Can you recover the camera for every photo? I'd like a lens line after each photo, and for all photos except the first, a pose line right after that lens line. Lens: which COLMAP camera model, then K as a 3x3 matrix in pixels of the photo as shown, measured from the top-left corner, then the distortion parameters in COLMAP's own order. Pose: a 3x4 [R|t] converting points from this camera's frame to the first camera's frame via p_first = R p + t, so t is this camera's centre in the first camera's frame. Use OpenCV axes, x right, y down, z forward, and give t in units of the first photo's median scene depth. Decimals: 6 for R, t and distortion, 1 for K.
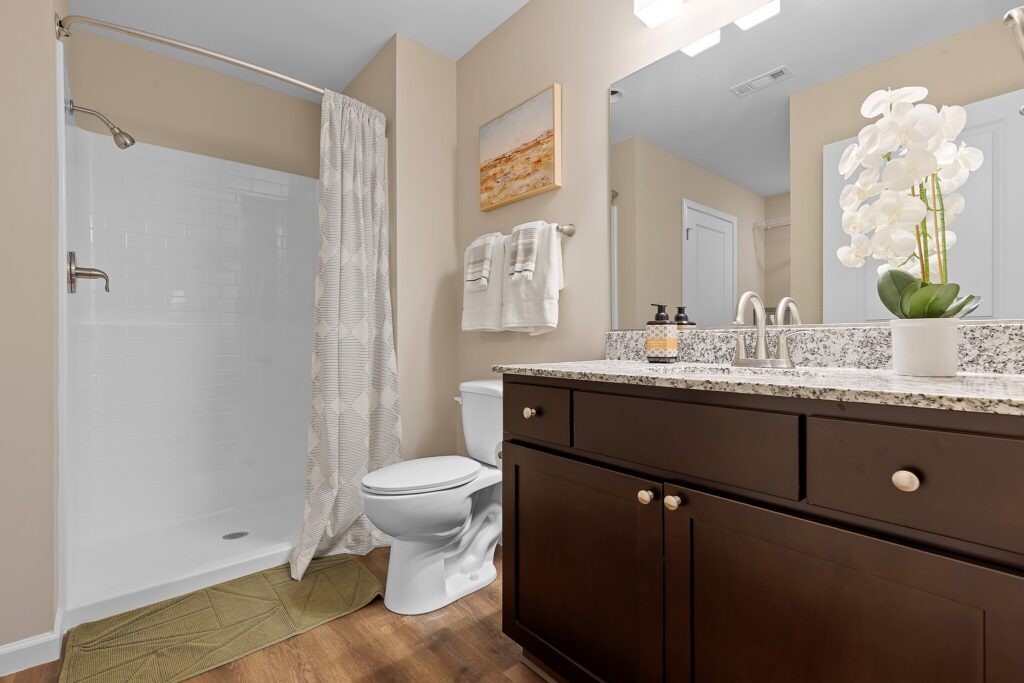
lens RADIAL K [[468.6, 0, 505.0], [0, 468.6, 340.7], [0, 0, 1]] dist [0.000585, -0.000017]
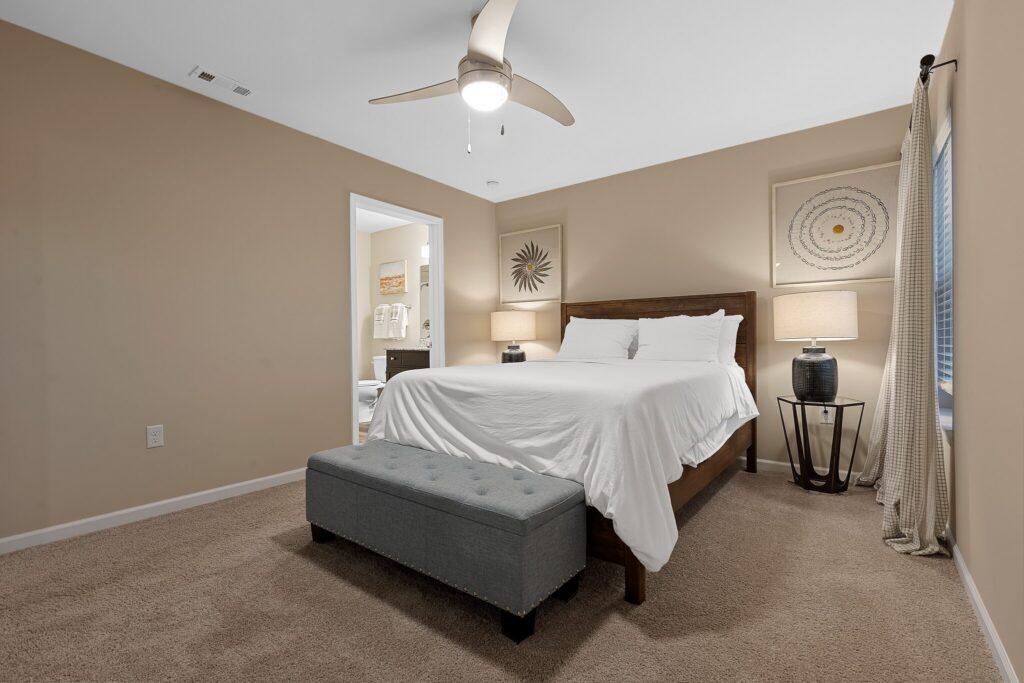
lens RADIAL K [[468.6, 0, 510.6], [0, 468.6, 340.3], [0, 0, 1]] dist [0.000585, -0.000017]
pose [[0.977005, -0.002469, 0.213200, 0.131130], [0.003947, 0.999971, -0.006510, 0.012911], [-0.213178, 0.007202, 0.976987, -2.261588]]
